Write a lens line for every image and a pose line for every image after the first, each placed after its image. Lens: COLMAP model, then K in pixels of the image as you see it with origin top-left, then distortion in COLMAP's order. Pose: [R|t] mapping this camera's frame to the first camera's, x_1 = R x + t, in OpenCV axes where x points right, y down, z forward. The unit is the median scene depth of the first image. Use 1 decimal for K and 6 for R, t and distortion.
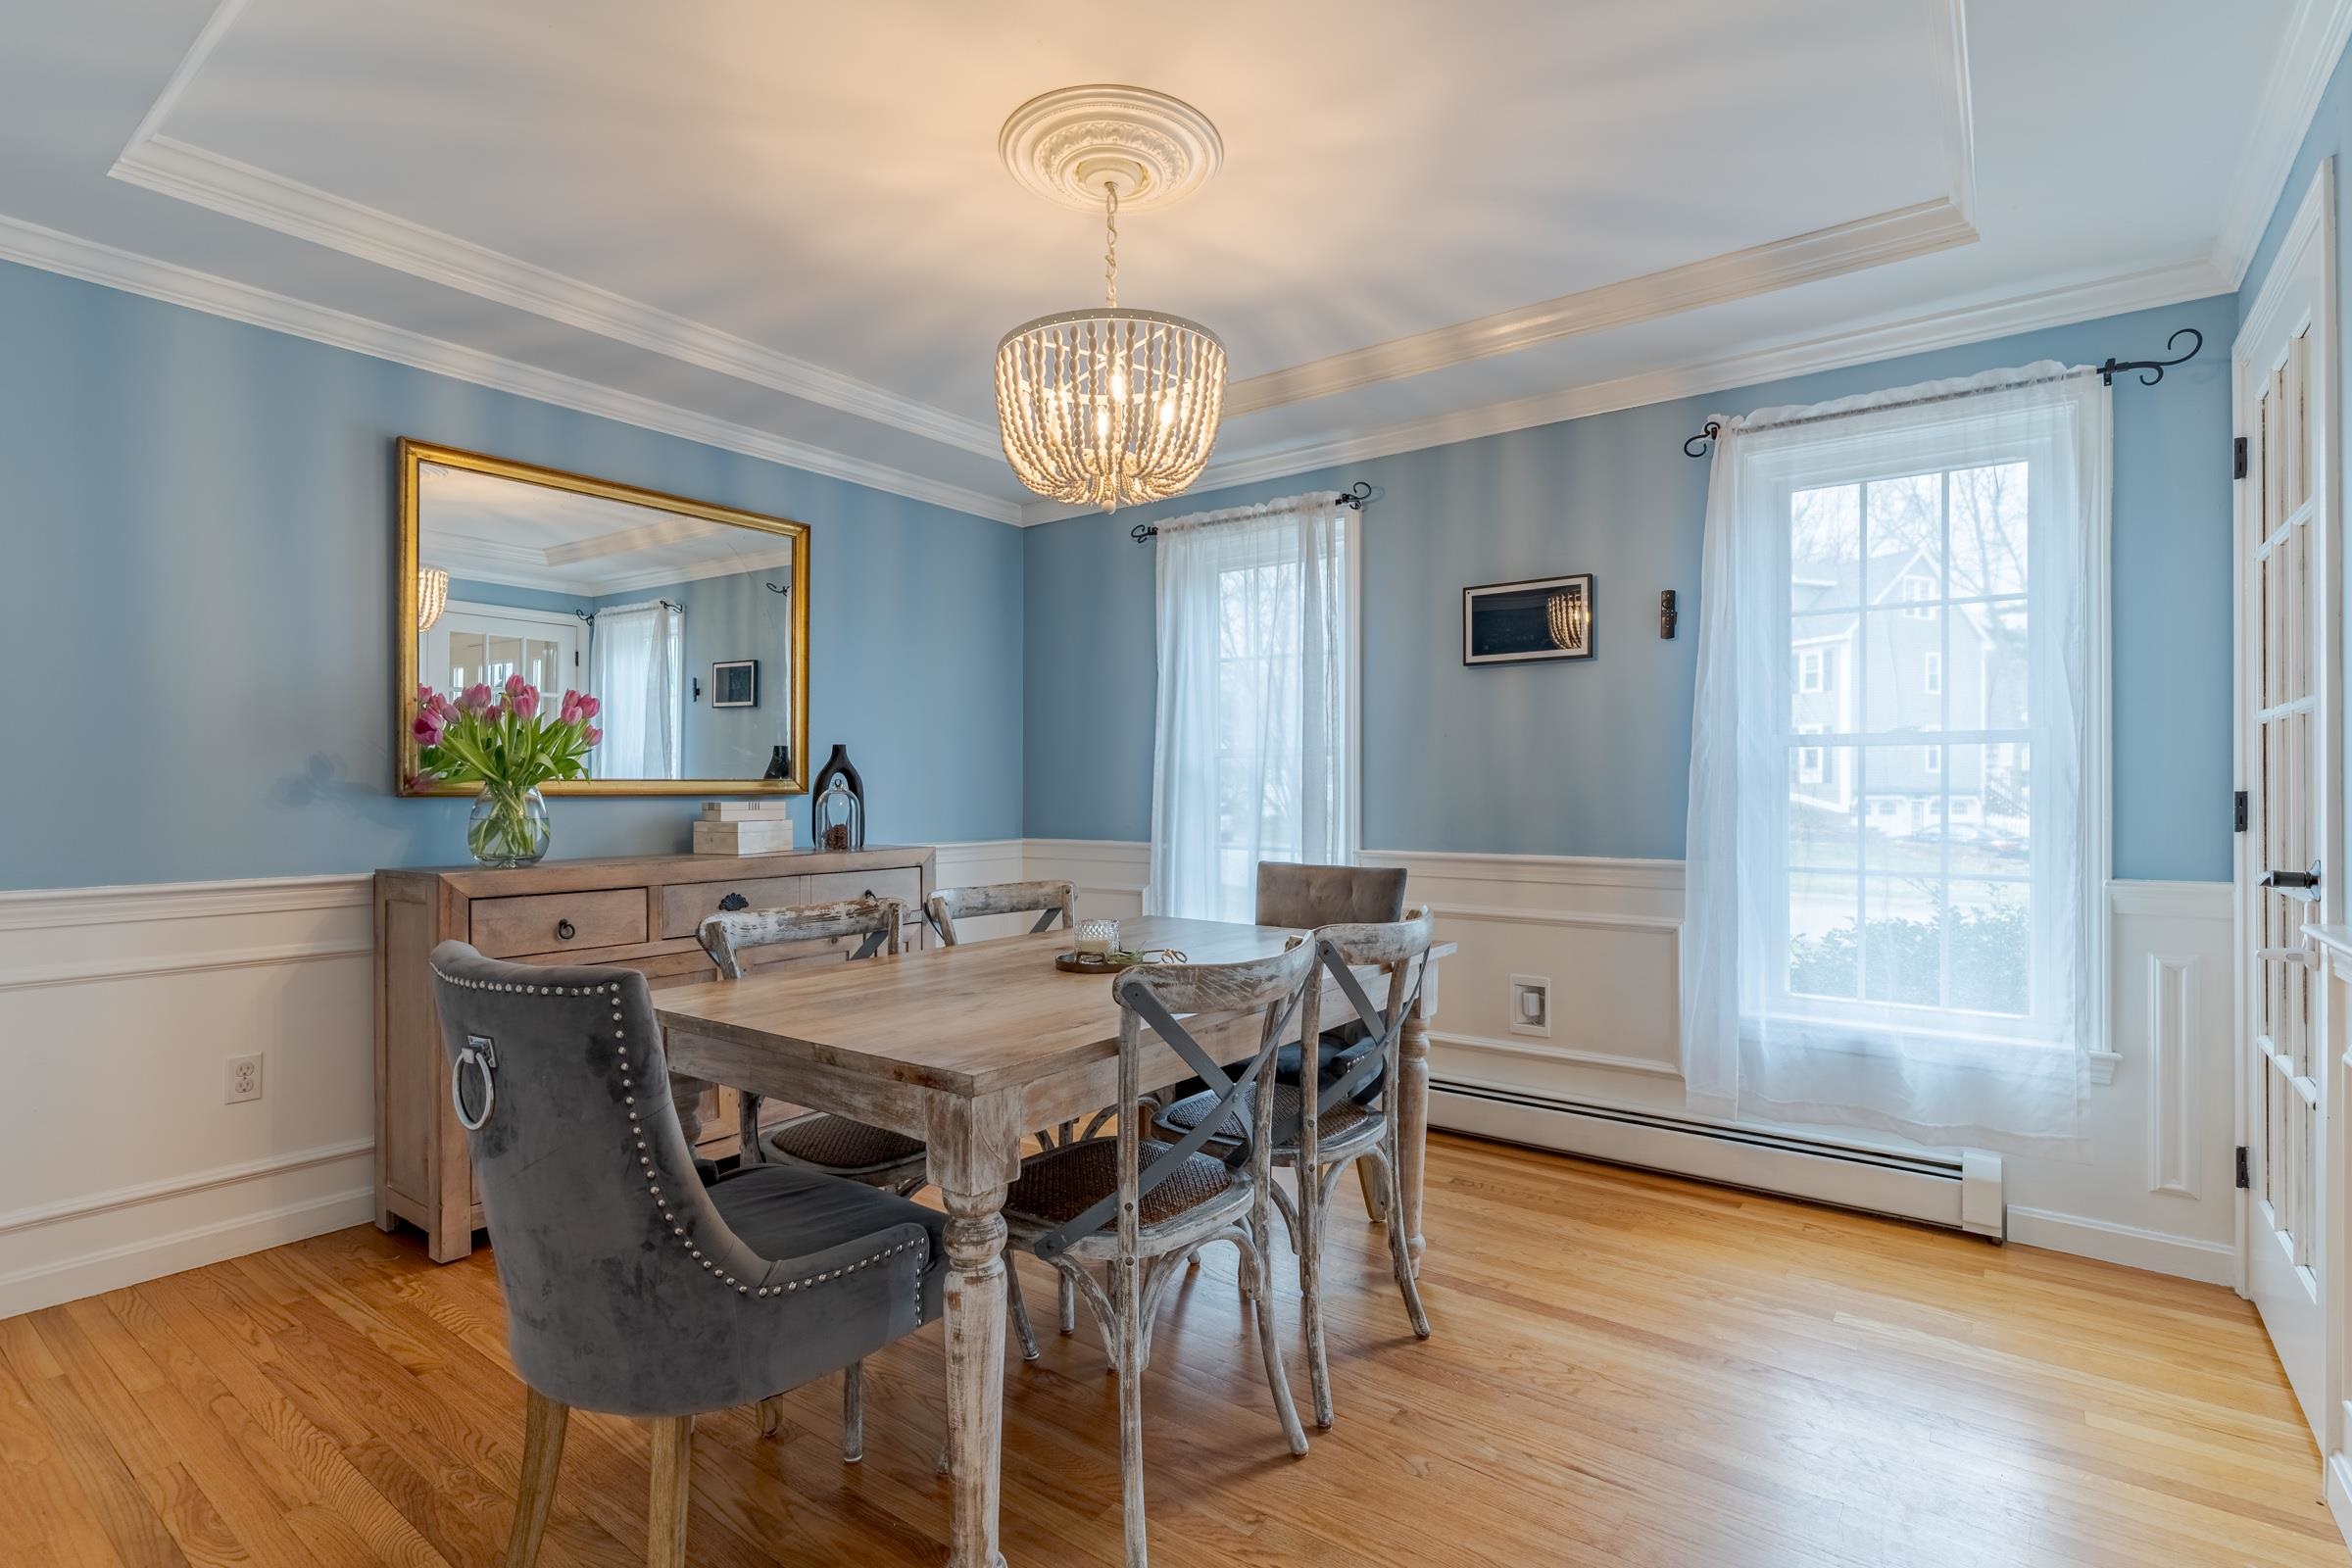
lens RADIAL K [[1117.7, 0, 1174.4], [0, 1117.7, 788.4], [0, 0, 1]] dist [0.003171, -0.000242]
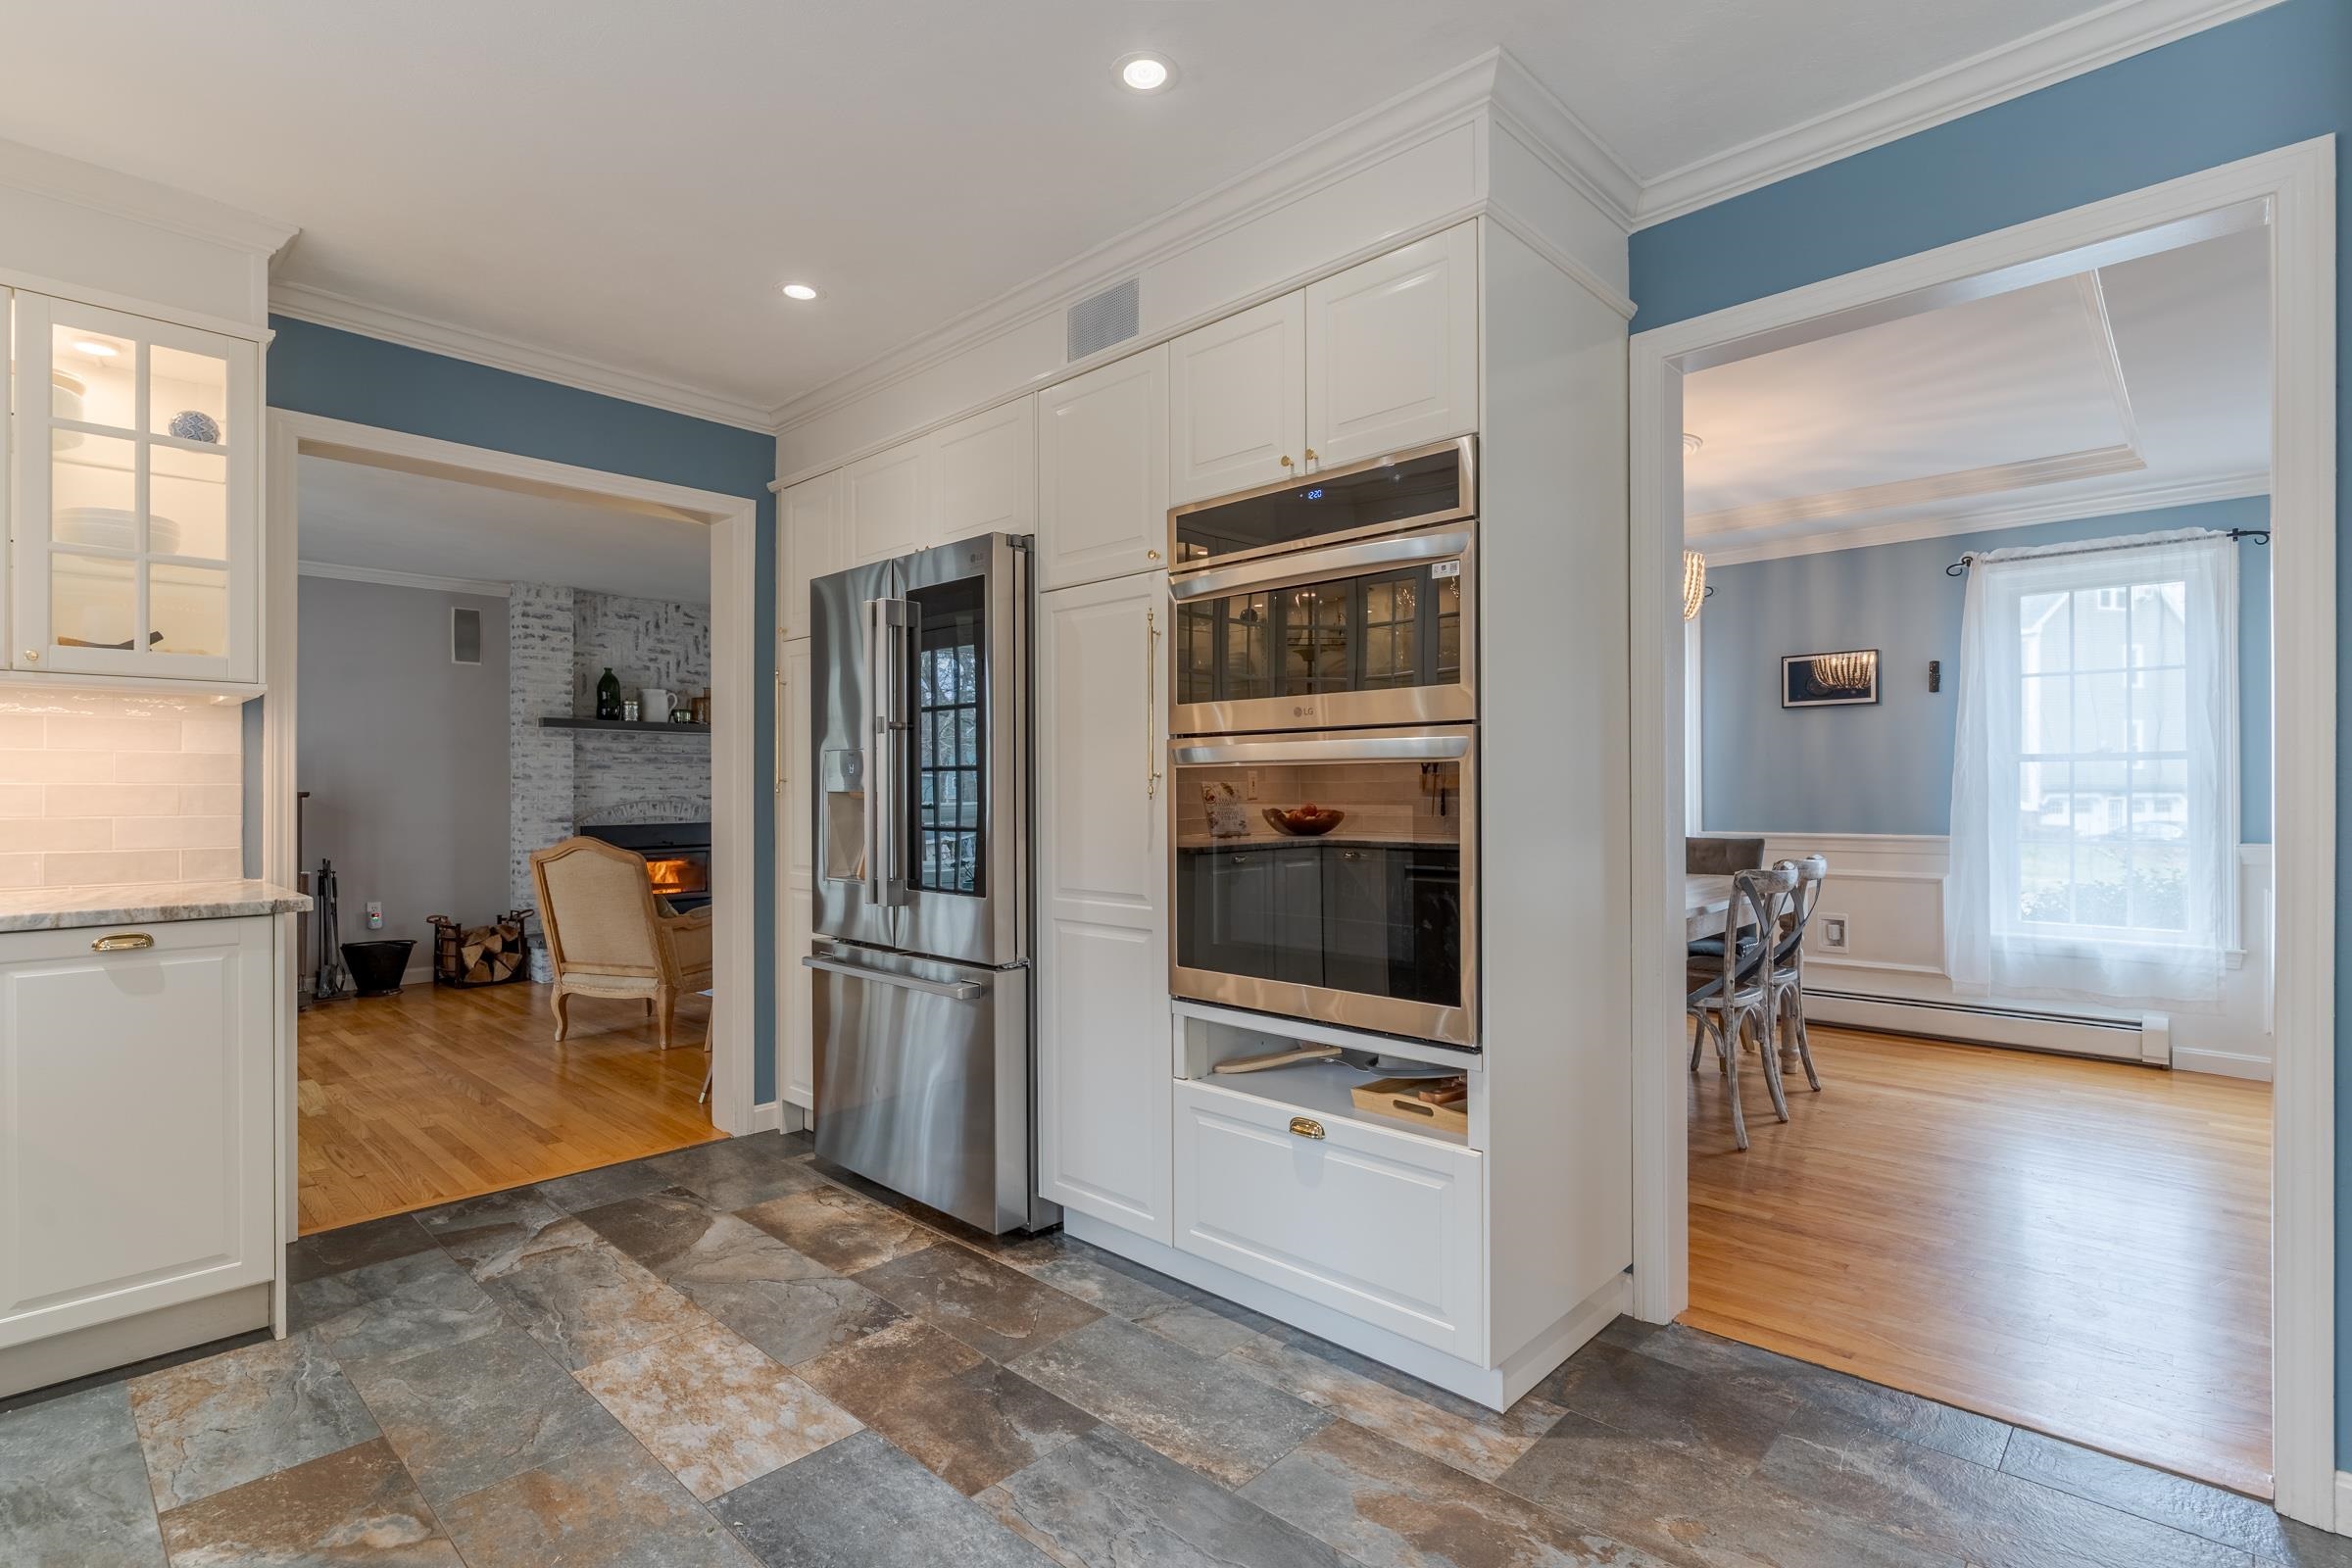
lens RADIAL K [[1117.7, 0, 1174.4], [0, 1117.7, 788.4], [0, 0, 1]] dist [0.003171, -0.000242]
pose [[0.993629, -0.005209, -0.112583, -0.456656], [0.005062, 0.999986, -0.001589, -0.004211], [0.112590, 0.001009, 0.993641, -0.697646]]
